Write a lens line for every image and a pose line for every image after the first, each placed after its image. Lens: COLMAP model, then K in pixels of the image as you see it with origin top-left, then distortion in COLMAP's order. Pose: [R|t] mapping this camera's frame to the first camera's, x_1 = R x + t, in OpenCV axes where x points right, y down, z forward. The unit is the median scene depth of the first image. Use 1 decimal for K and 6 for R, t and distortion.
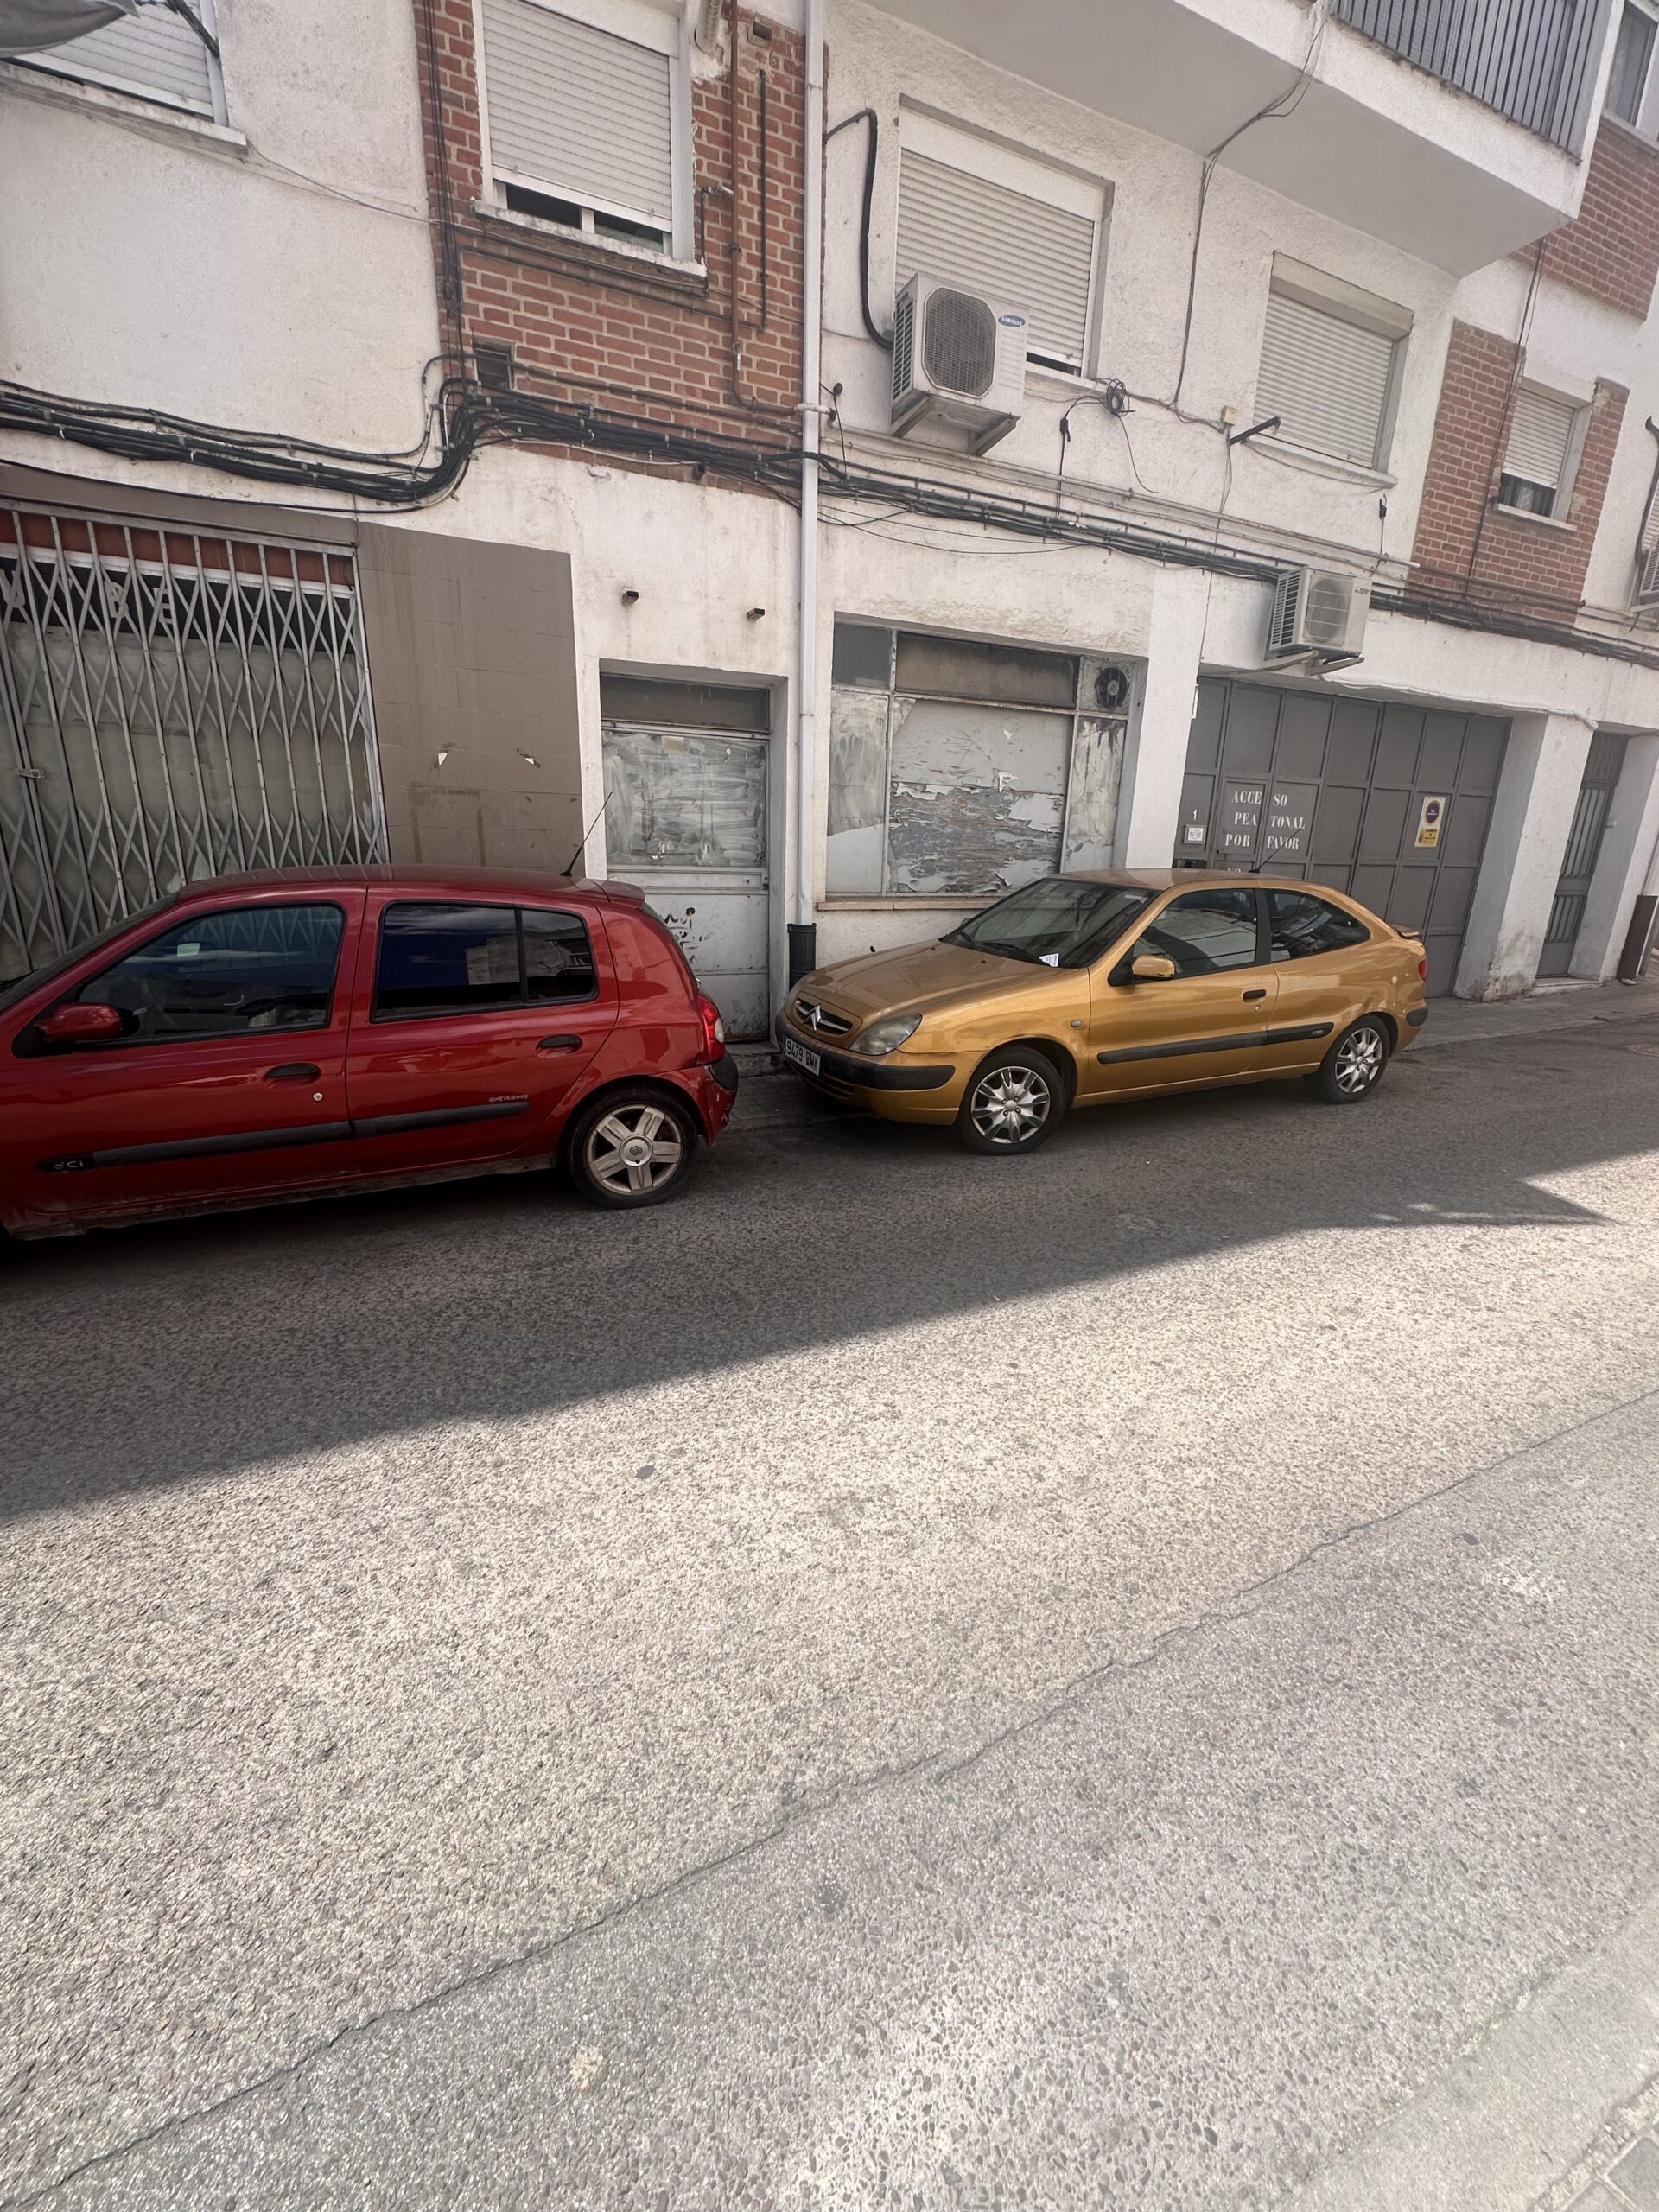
lens RADIAL K [[881.6, 0, 829.5], [0, 881.6, 1106.0], [0, 0, 1]] dist [-0.002531, -0.000145]
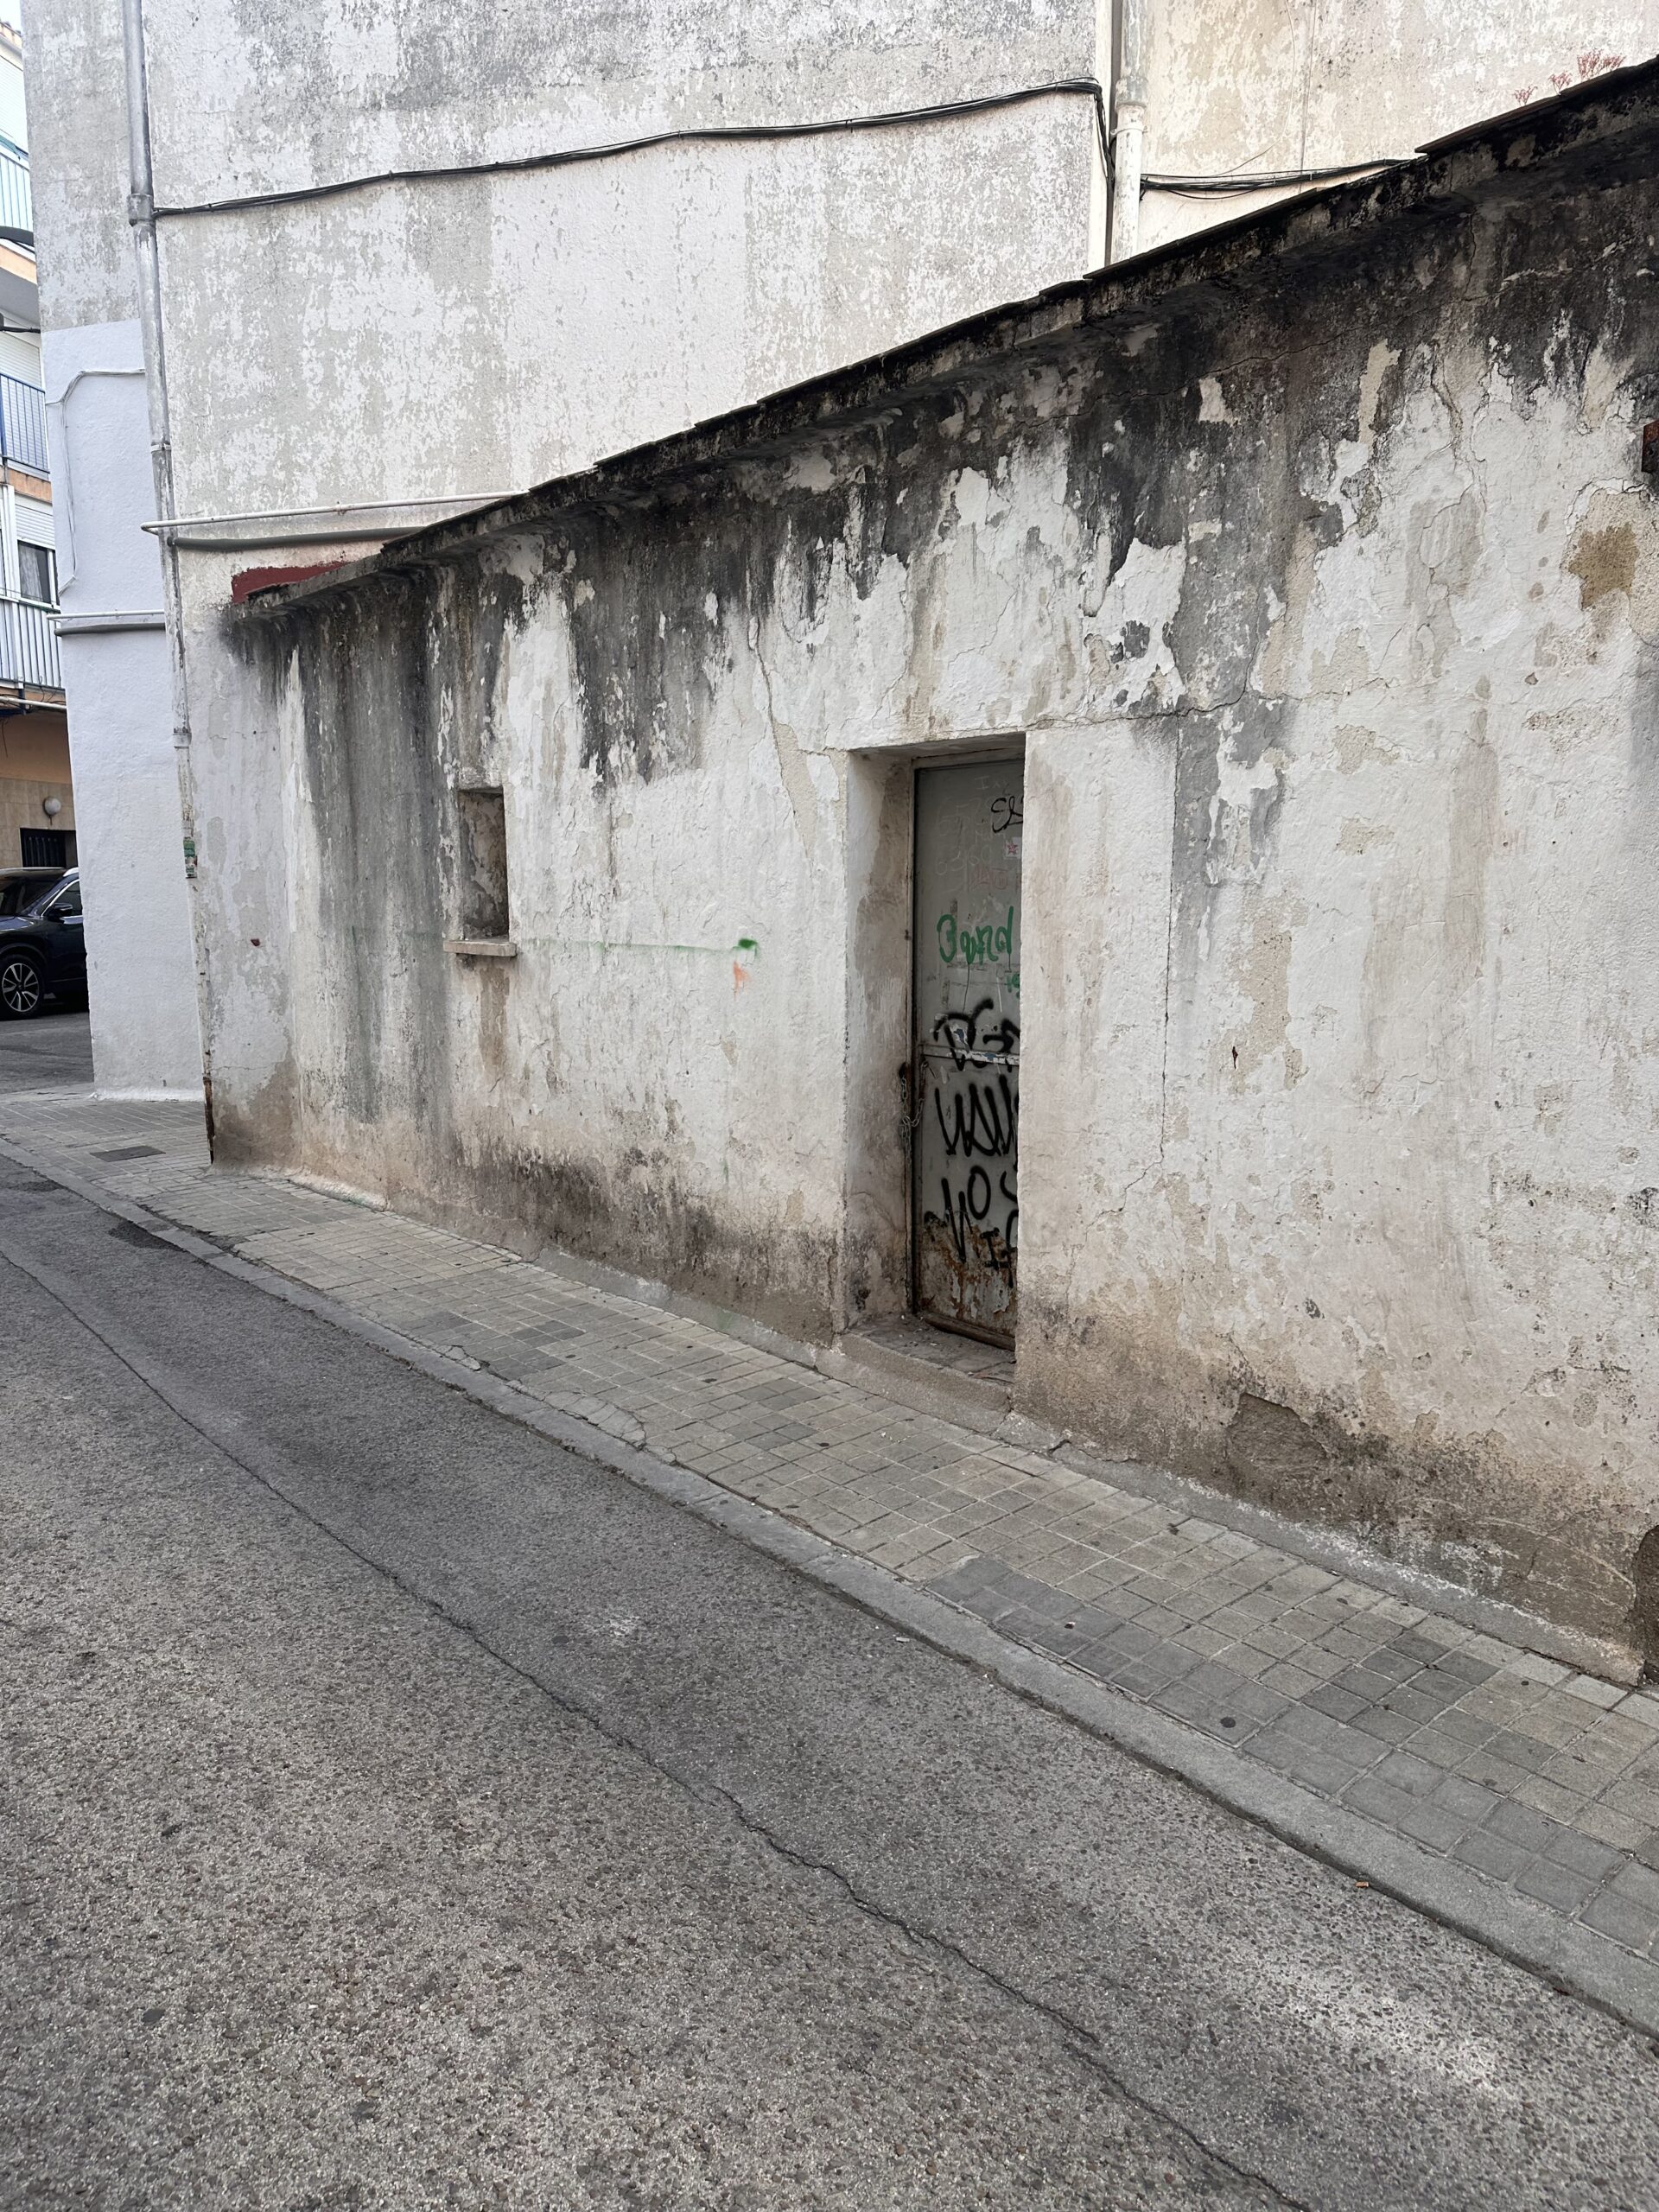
lens RADIAL K [[1558.8, 0, 829.5], [0, 1558.8, 1106.0], [0, 0, 1]] dist [-0.000163, -0.000756]
pose [[-0.287768, -0.157787, 0.944612, -0.331625], [0.263910, 0.935080, 0.236593, -0.137838], [-0.920620, 0.317376, -0.227445, 0.419308]]
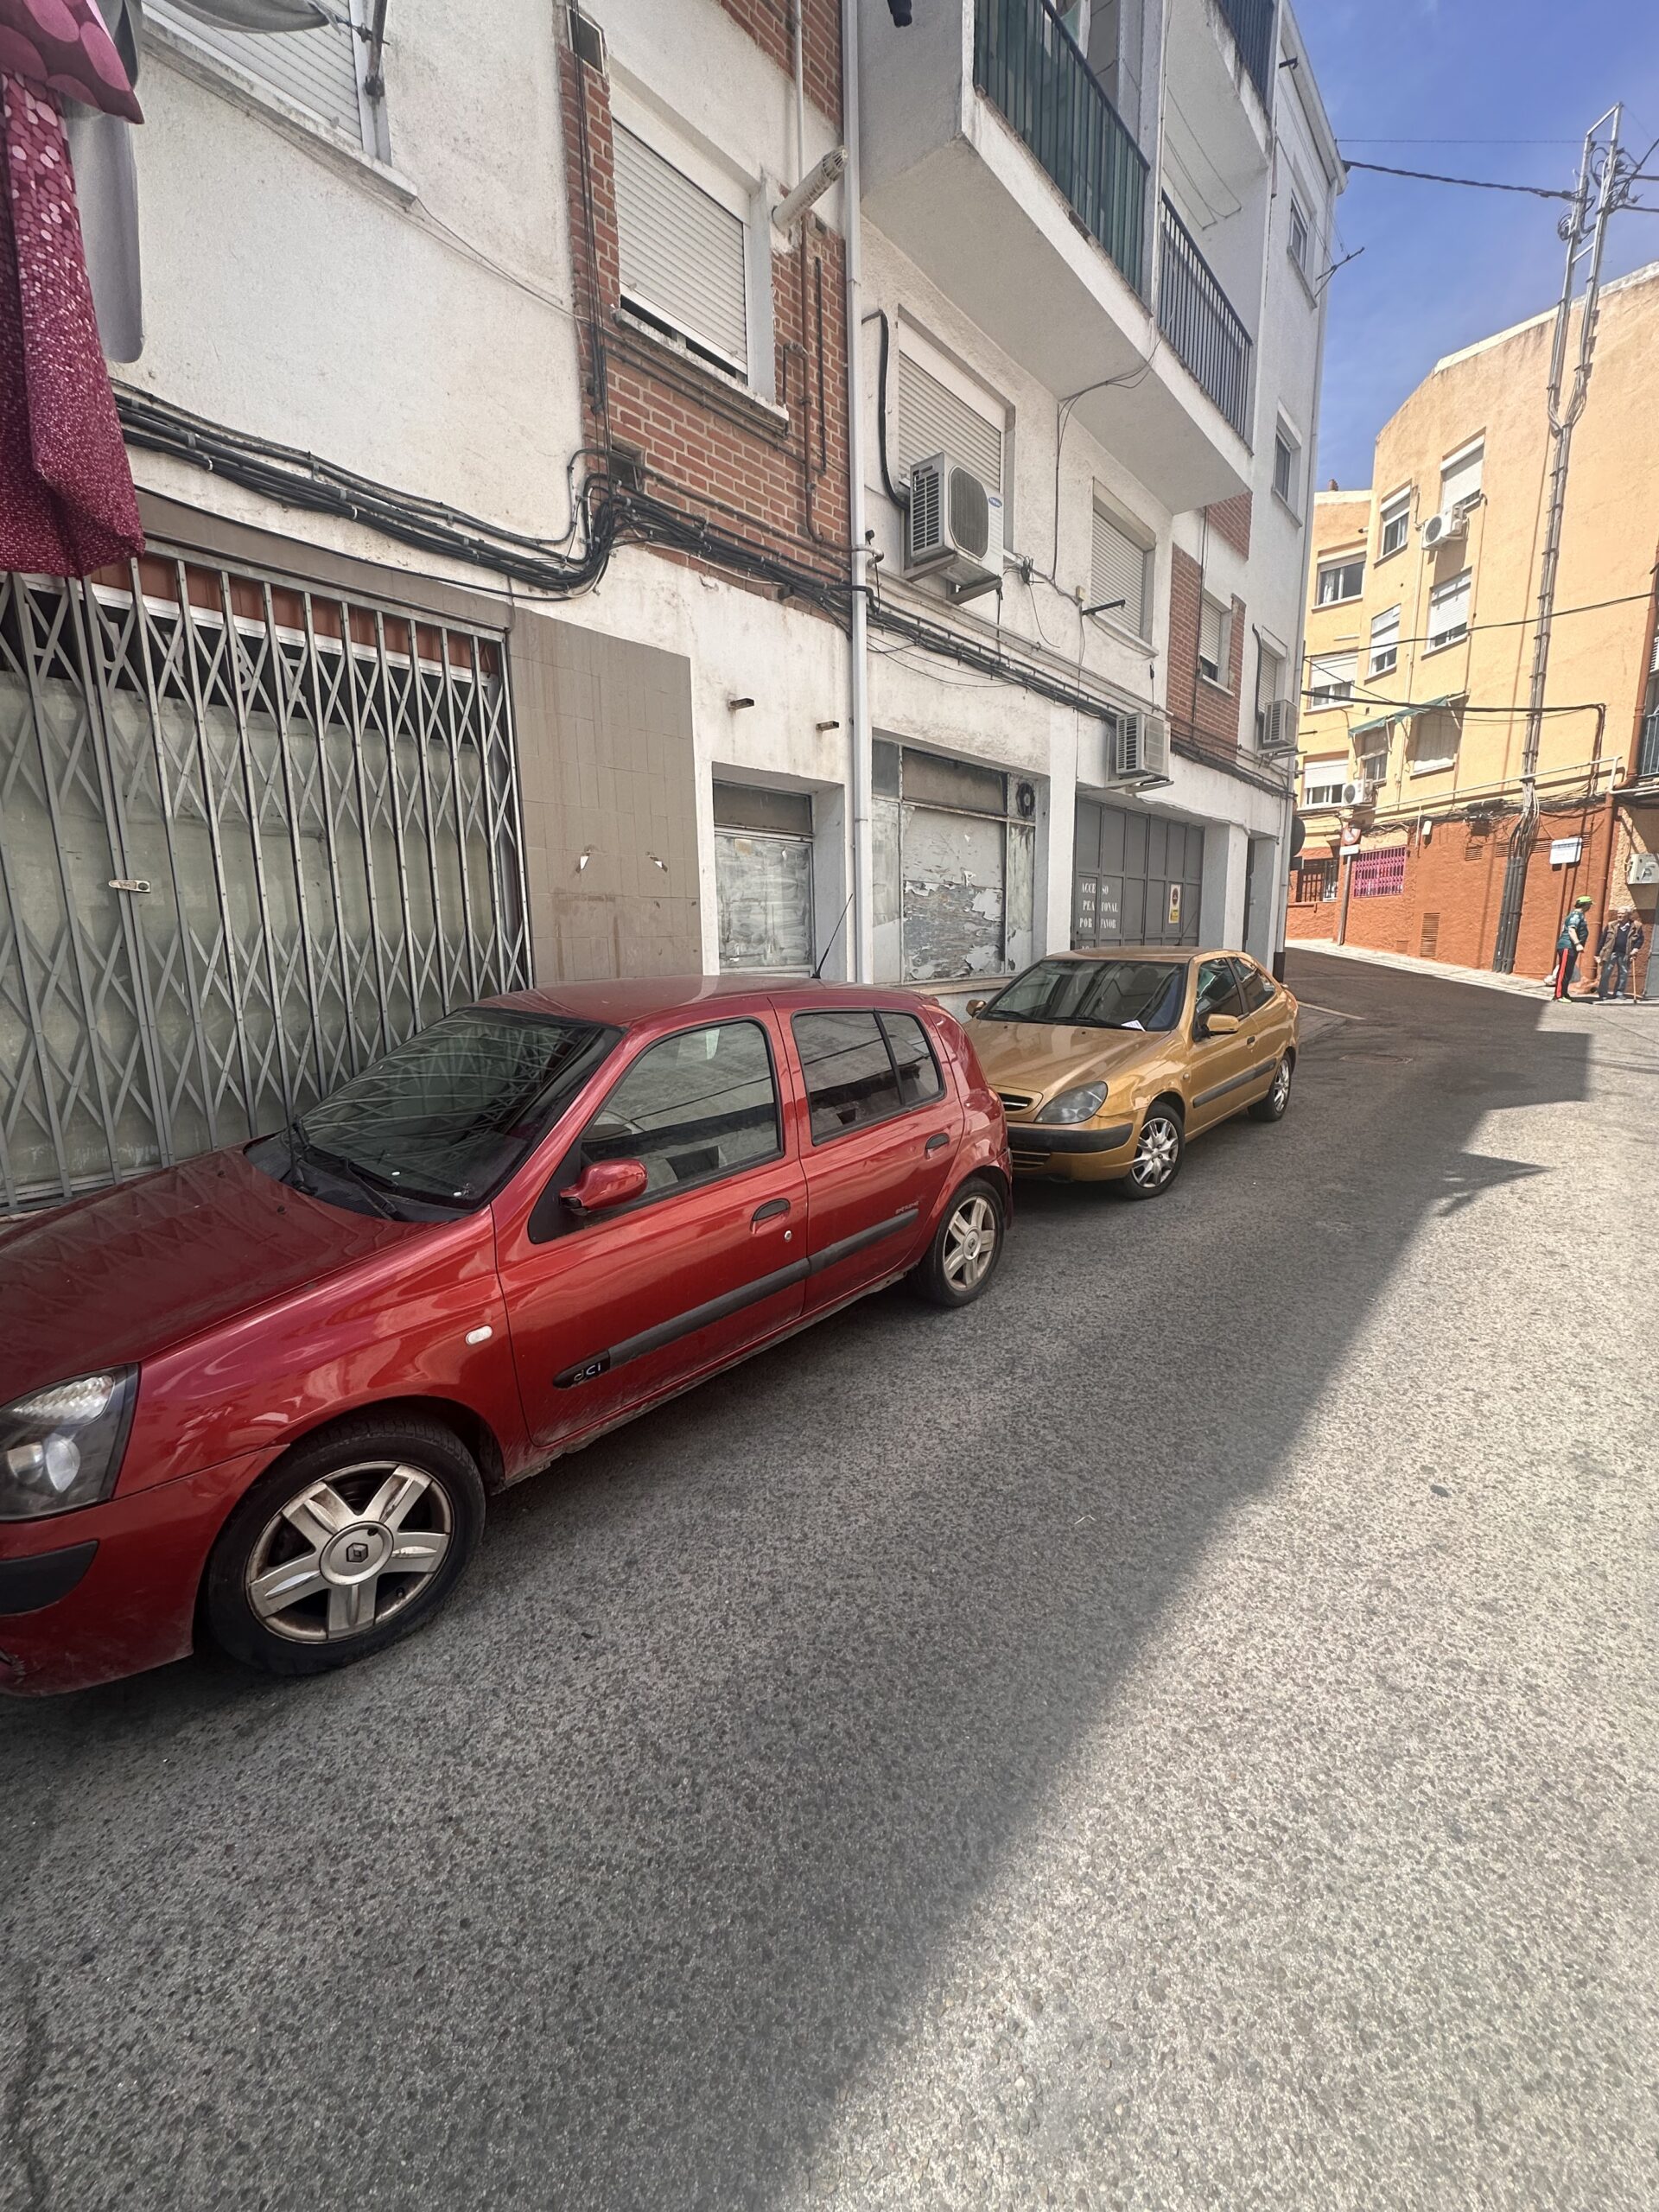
lens RADIAL K [[881.6, 0, 829.5], [0, 881.6, 1106.0], [0, 0, 1]] dist [-0.002531, -0.000145]
pose [[0.906013, -0.119717, 0.405966, -0.618278], [0.160175, 0.984809, -0.067054, -0.050078], [-0.391771, 0.125777, 0.911425, 0.115802]]
